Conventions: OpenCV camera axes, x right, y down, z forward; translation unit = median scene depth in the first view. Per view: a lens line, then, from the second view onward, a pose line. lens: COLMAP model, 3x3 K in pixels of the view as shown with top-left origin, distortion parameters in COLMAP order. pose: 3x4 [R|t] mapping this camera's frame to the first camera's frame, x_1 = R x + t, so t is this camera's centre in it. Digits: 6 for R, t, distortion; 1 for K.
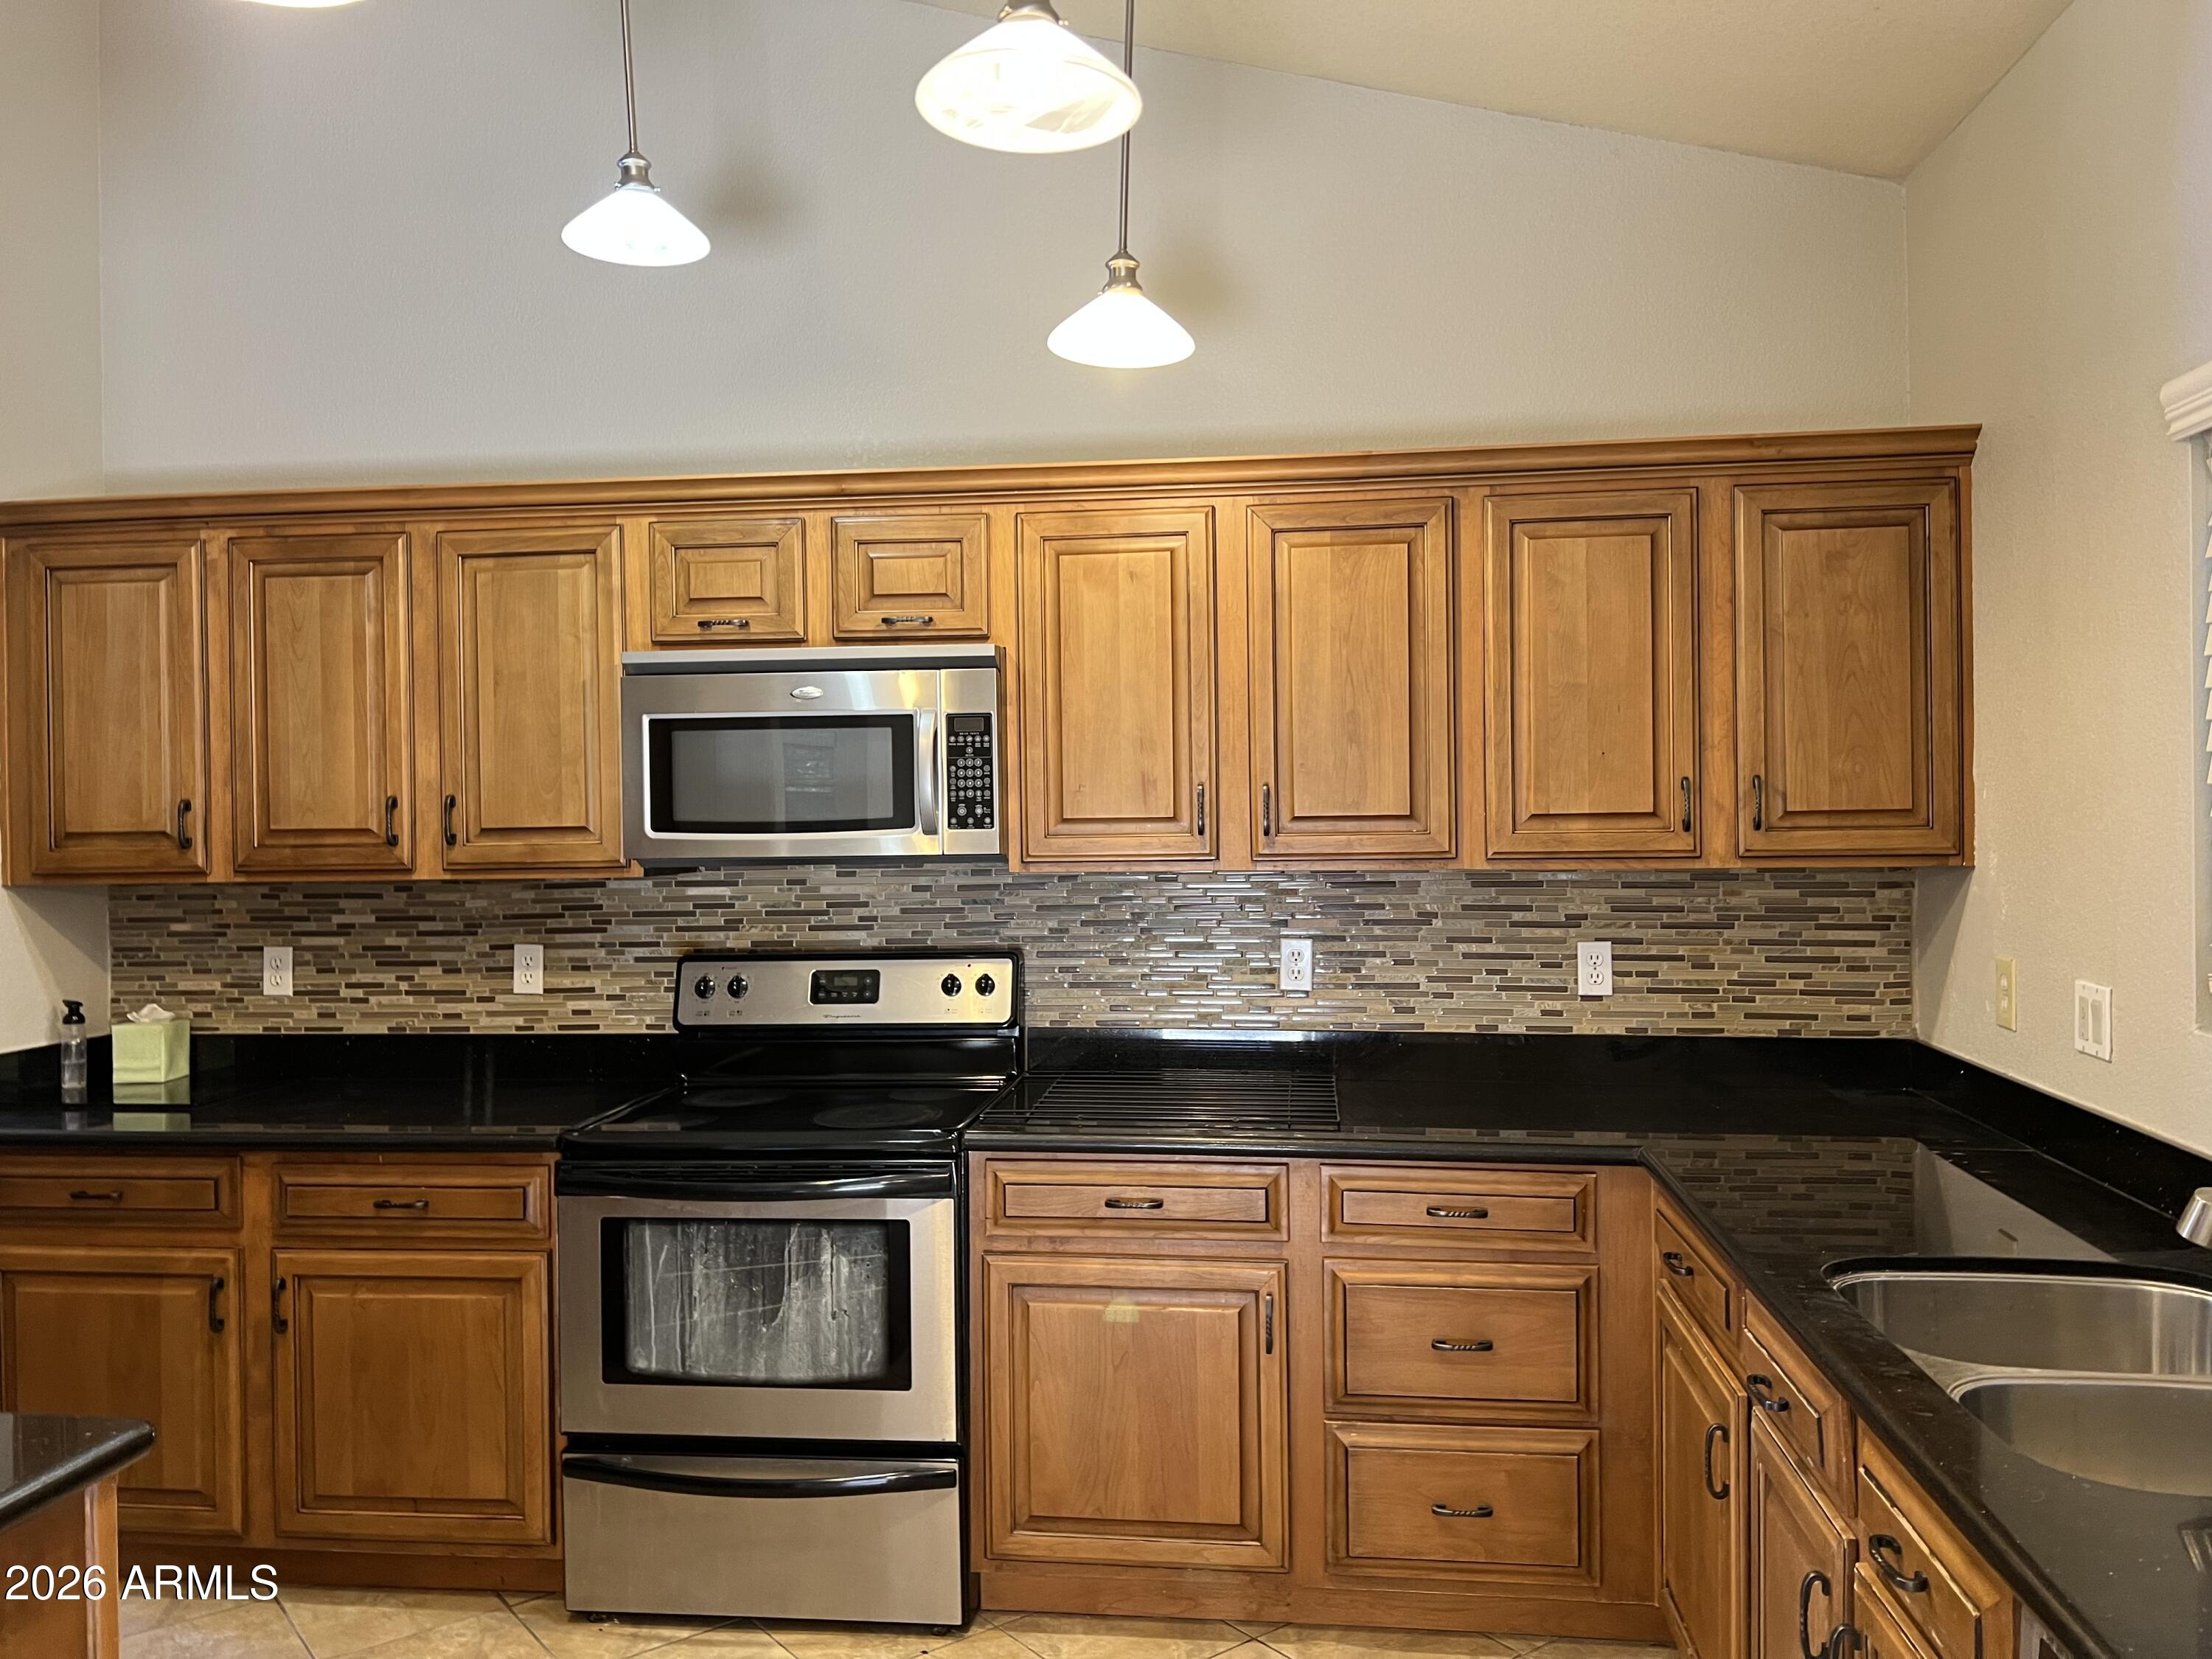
lens RADIAL K [[1656.4, 0, 1121.1], [0, 1656.4, 823.5], [0, 0, 1]] dist [0.043991, -0.014841]
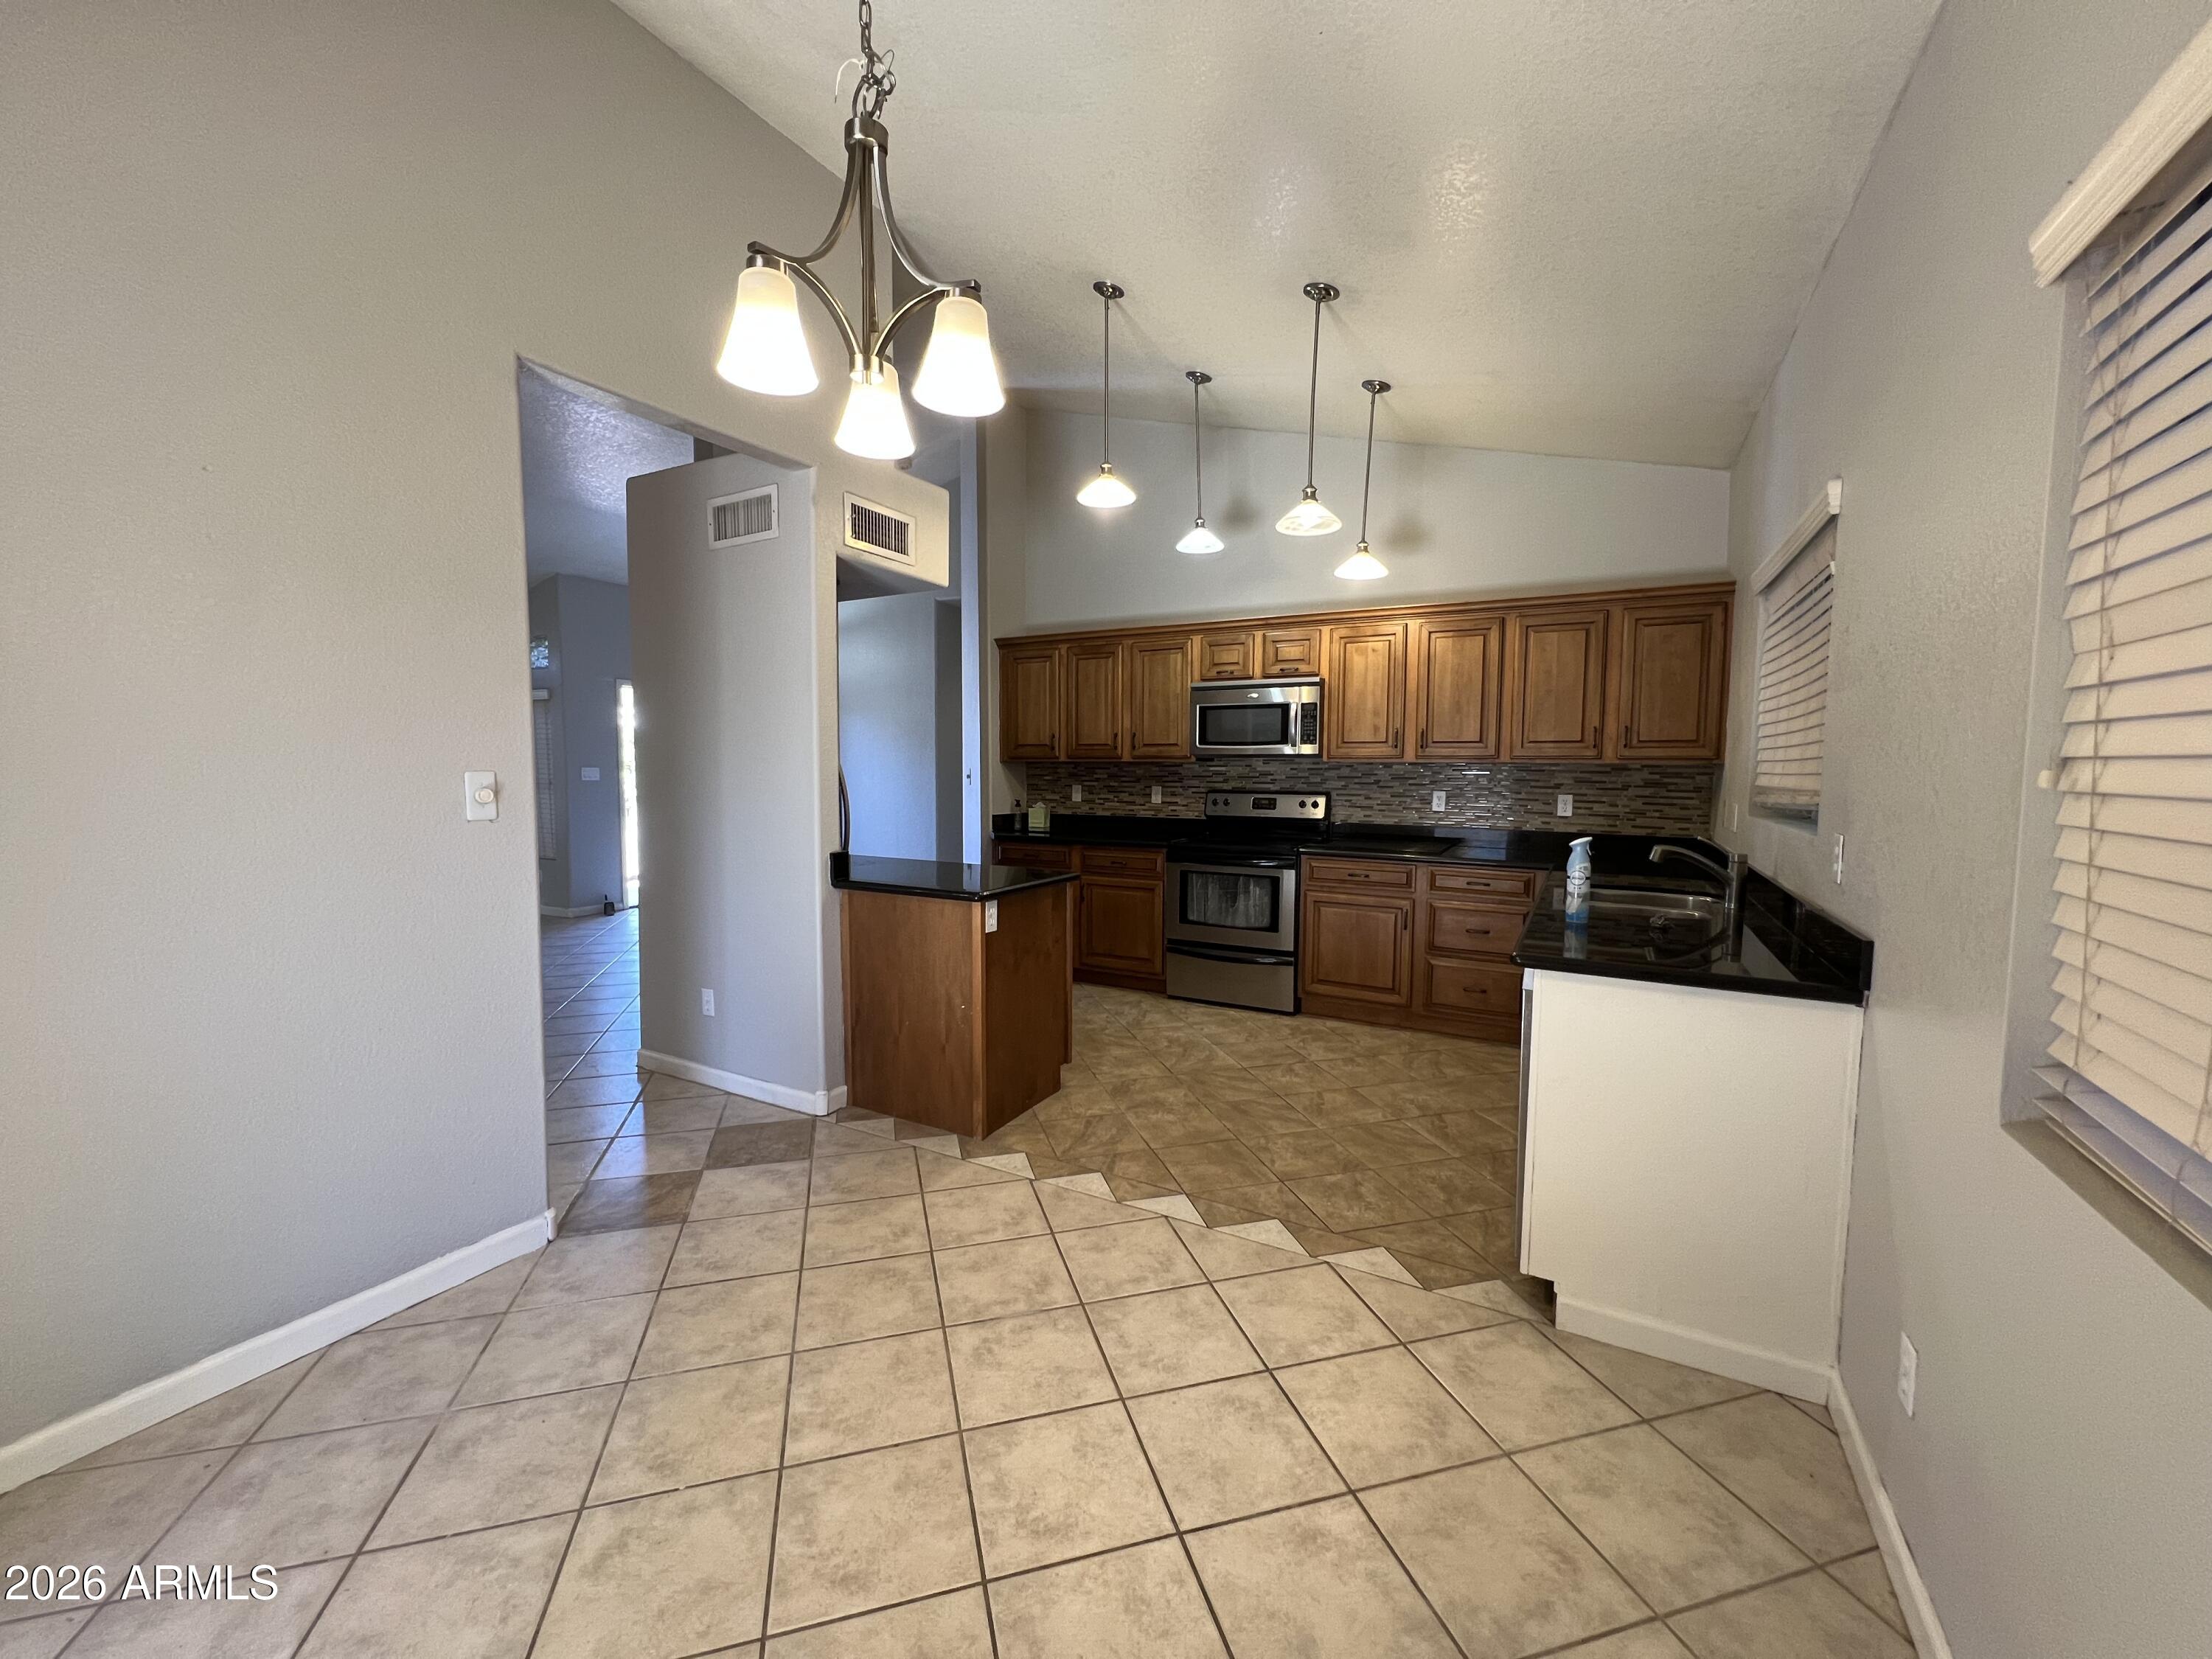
lens RADIAL K [[888.4, 0, 1112.9], [0, 888.4, 828.5], [0, 0, 1]] dist [0.000899, 0.000398]
pose [[0.931796, 0.044180, -0.360284, 0.144418], [-0.020180, 0.997335, 0.070109, 0.045080], [0.362421, -0.058056, 0.930204, -0.510390]]
